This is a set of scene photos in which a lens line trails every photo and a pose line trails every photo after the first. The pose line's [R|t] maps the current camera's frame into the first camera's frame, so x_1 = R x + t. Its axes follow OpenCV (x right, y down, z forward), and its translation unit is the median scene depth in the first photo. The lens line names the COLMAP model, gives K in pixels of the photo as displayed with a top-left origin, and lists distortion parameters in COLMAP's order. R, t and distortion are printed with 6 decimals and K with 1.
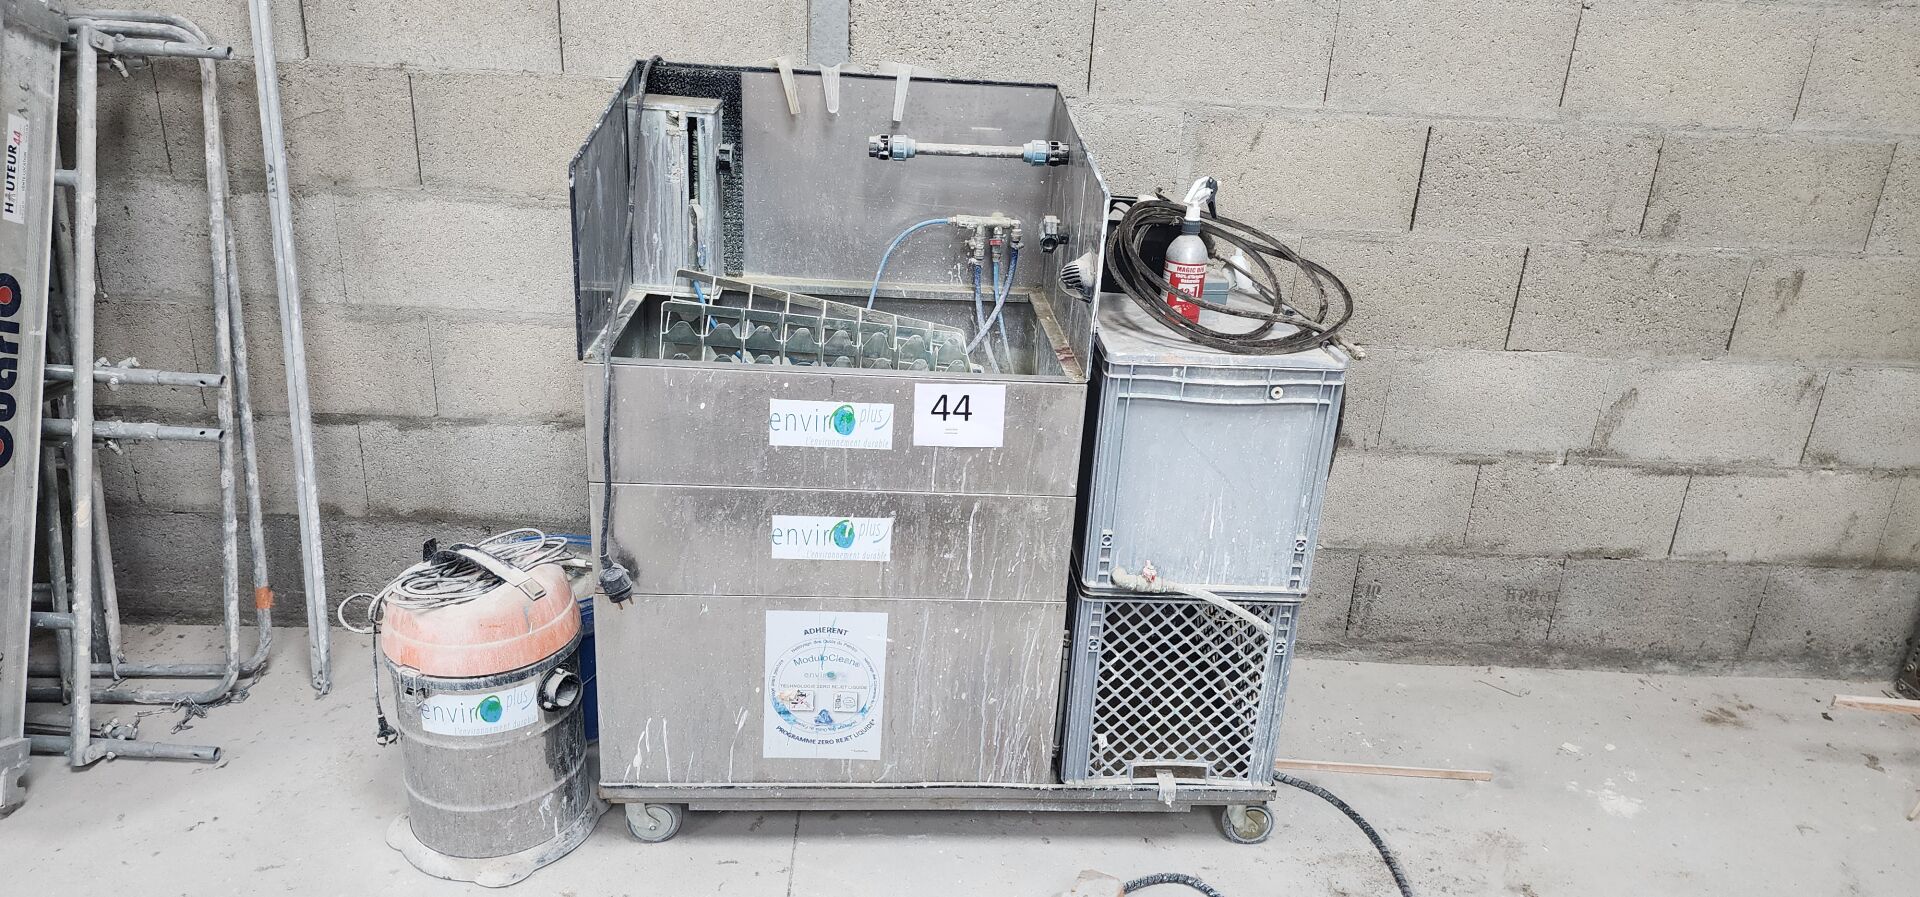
lens RADIAL K [[1293.4, 0, 970.8], [0, 1293.4, 459.8], [0, 0, 1]] dist [0.064232, -0.045166]
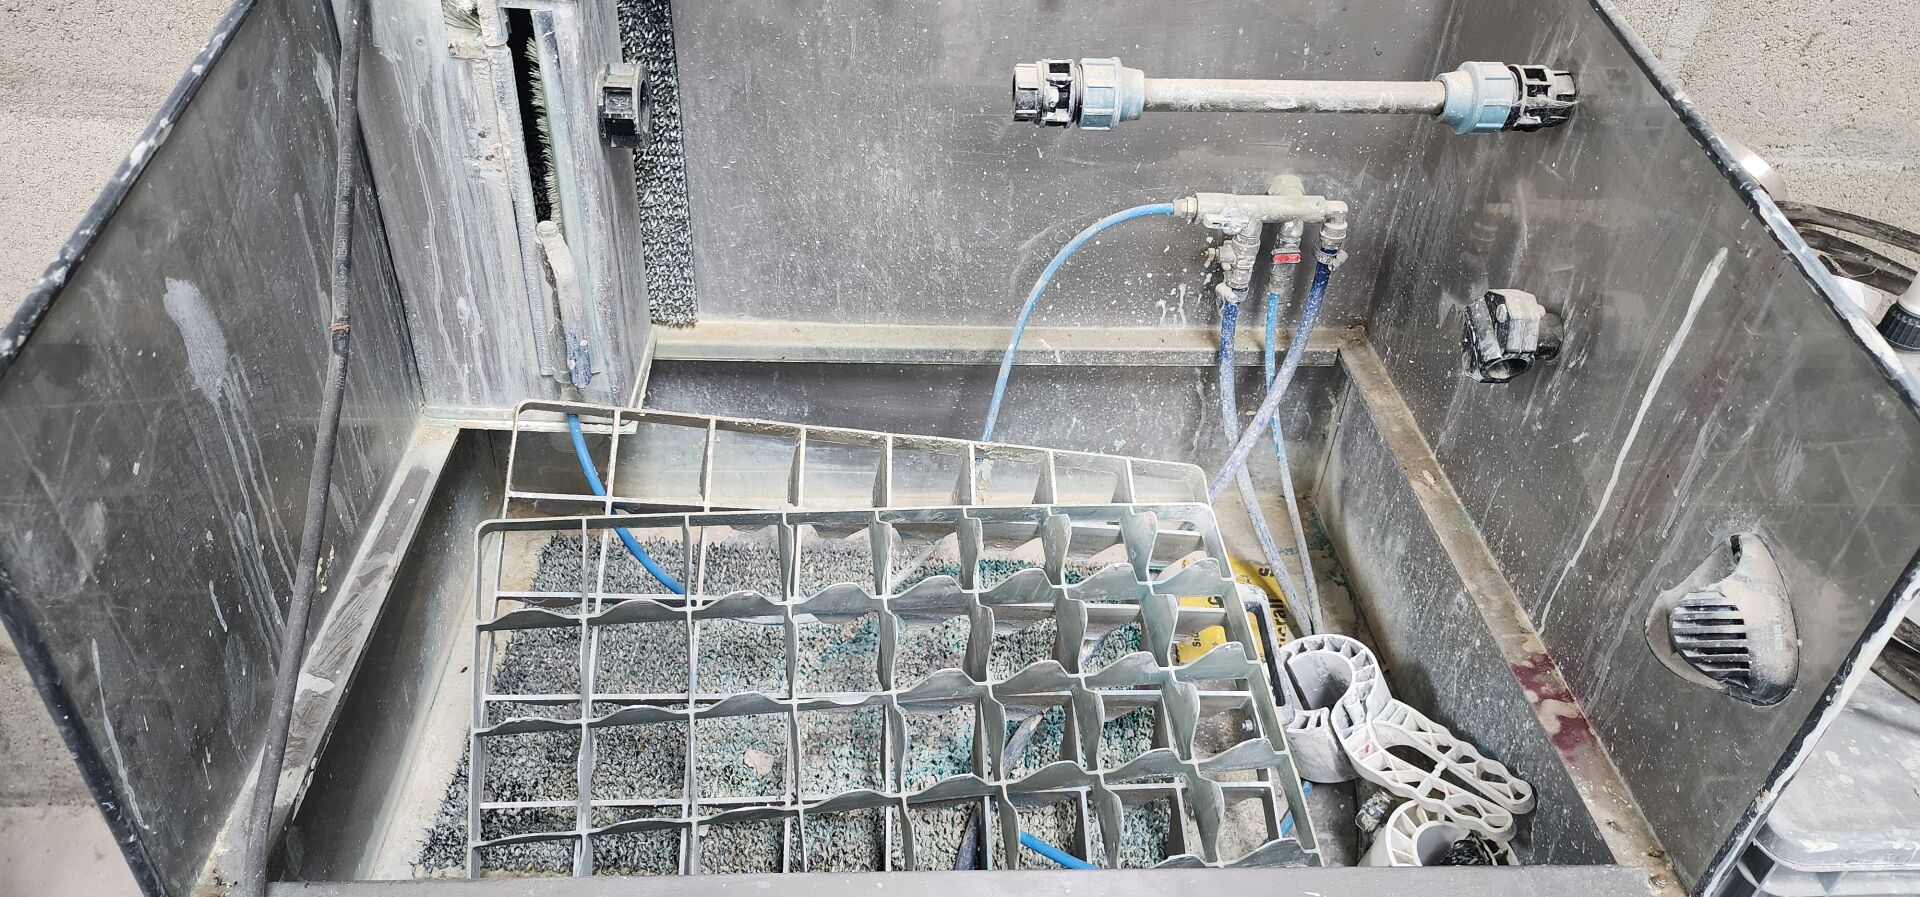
lens RADIAL K [[1293.4, 0, 963.6], [0, 1293.4, 433.6], [0, 0, 1]] dist [0.064232, -0.045166]
pose [[0.999872, -0.002282, -0.015865, -0.094120], [0.006160, 0.968507, 0.248909, -0.260377], [0.014798, -0.248975, 0.968397, 0.682949]]
